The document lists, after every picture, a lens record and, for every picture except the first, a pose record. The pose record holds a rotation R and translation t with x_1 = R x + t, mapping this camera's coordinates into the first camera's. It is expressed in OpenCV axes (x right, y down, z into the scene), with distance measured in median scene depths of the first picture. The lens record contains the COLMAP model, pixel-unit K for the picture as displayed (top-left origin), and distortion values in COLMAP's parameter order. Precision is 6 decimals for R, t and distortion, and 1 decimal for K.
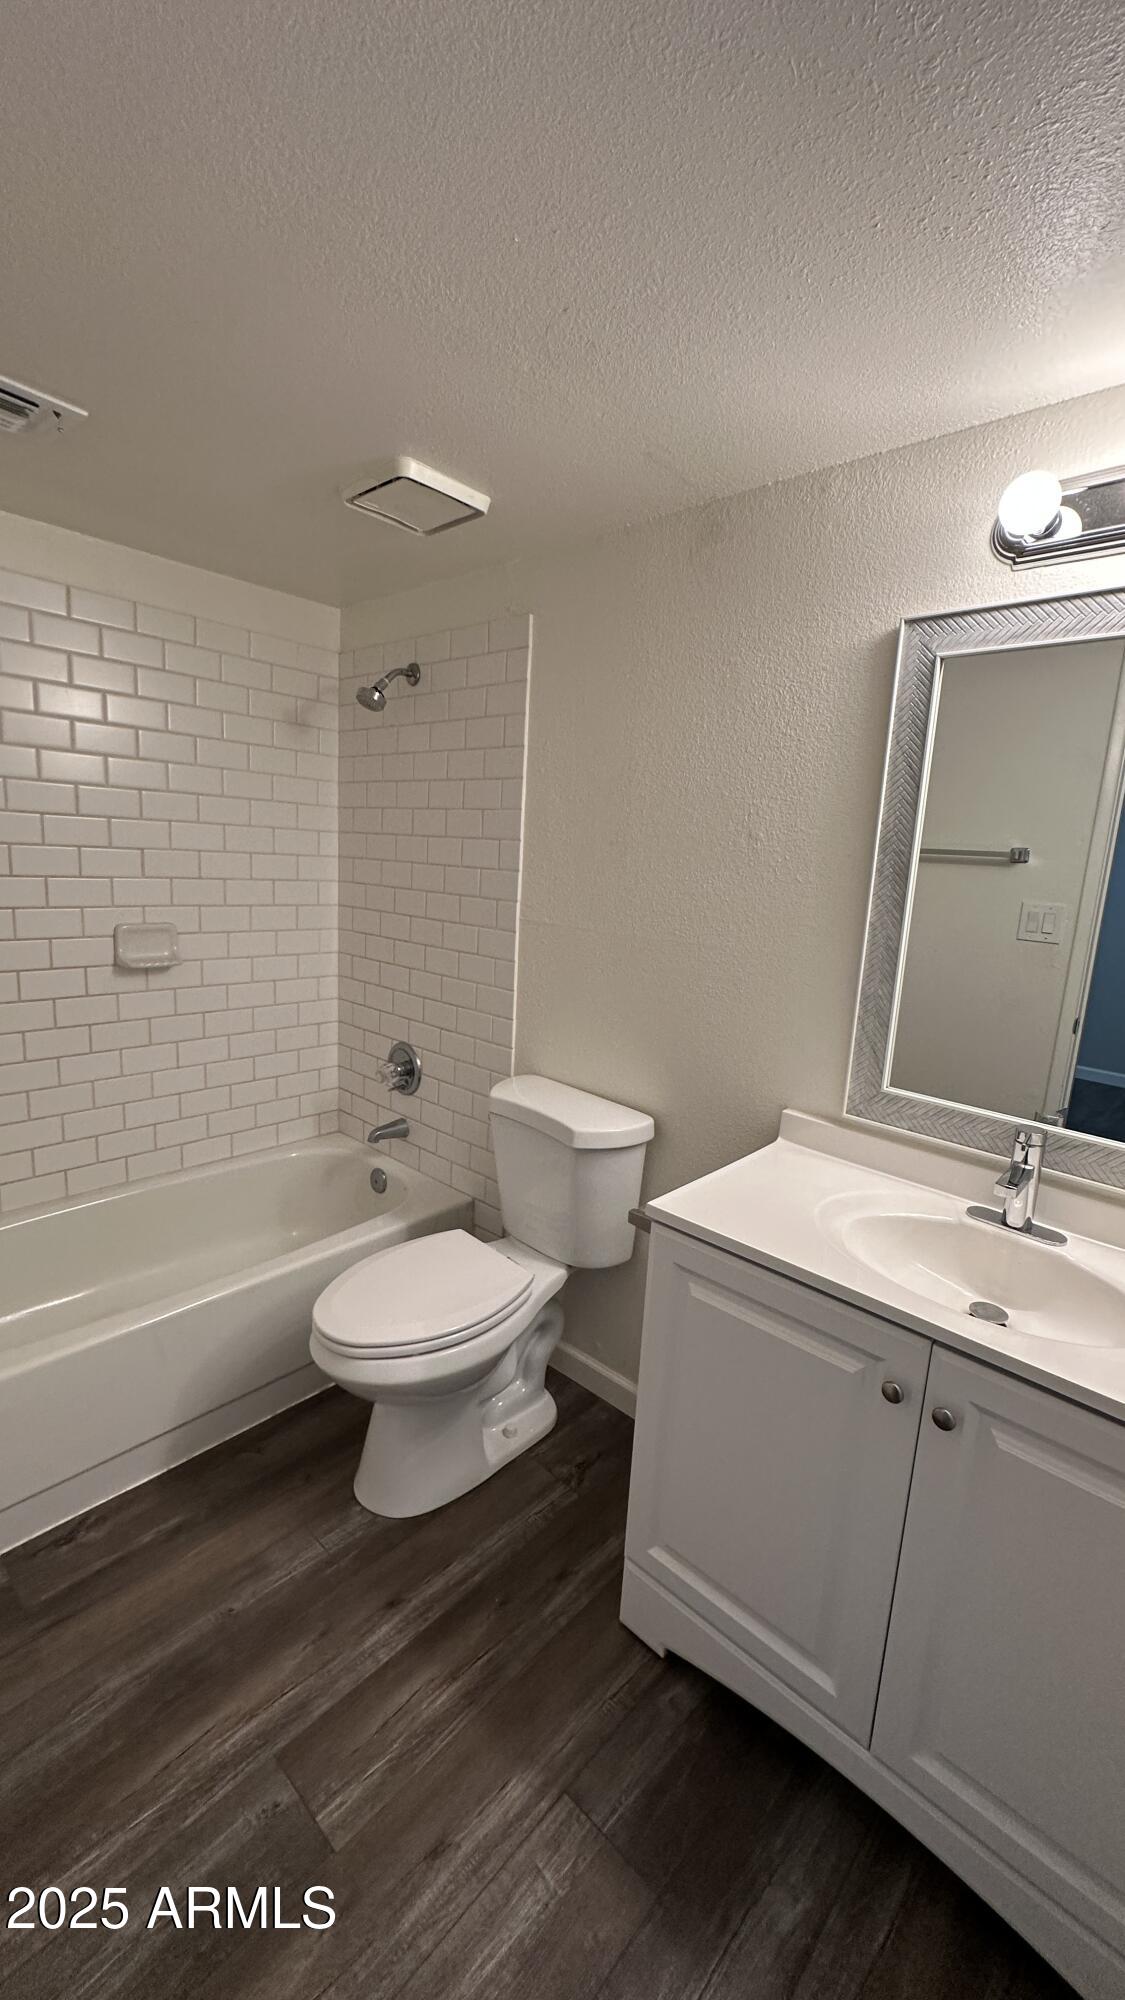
lens RADIAL K [[797.6, 0, 570.6], [0, 797.6, 998.9], [0, 0, 1]] dist [-0.003248, 0.002014]
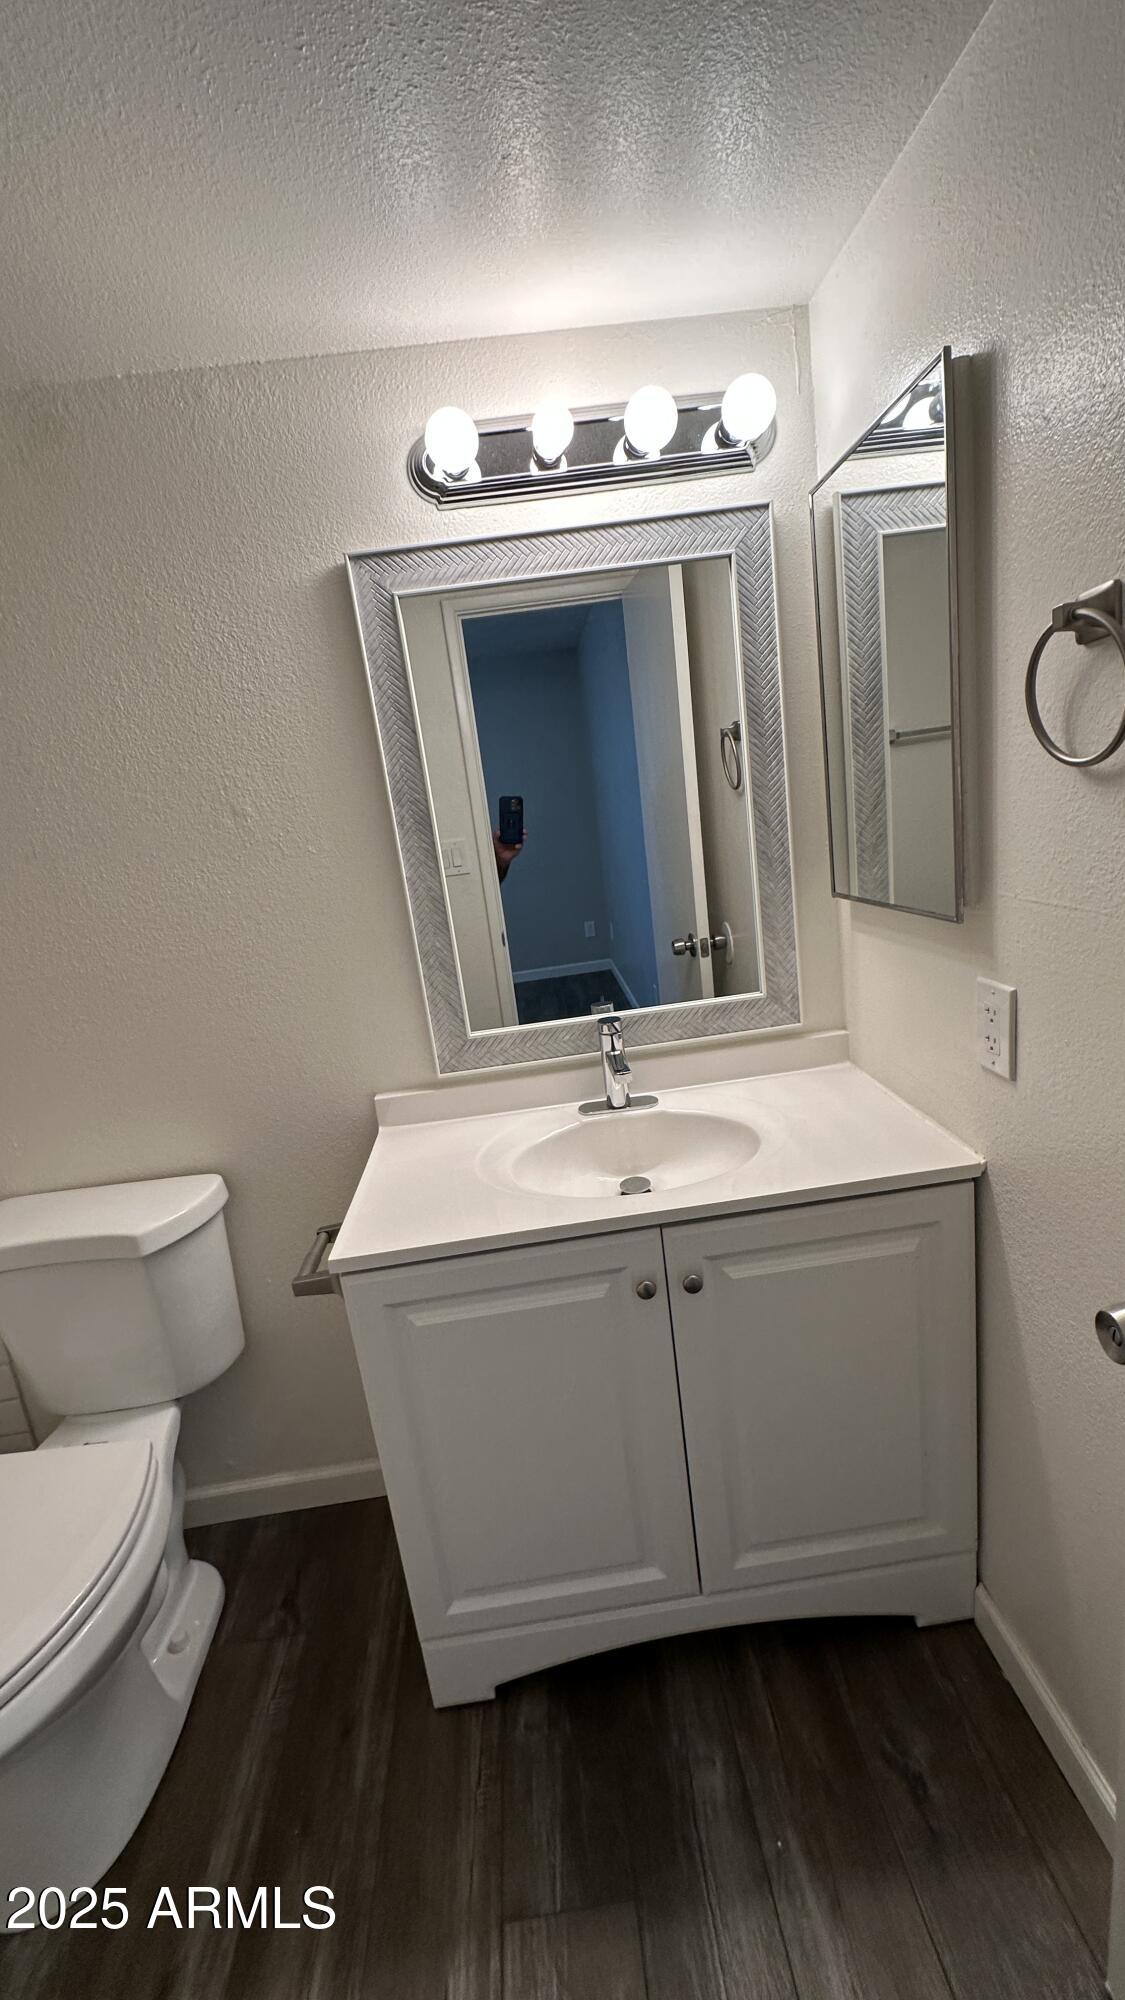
lens RADIAL K [[797.6, 0, 561.3], [0, 797.6, 999.1], [0, 0, 1]] dist [-0.003248, 0.002014]
pose [[0.676074, -0.311217, 0.667883, -0.202458], [0.295333, 0.944882, 0.141337, -0.042542], [-0.675057, 0.101694, 0.730723, 0.203202]]
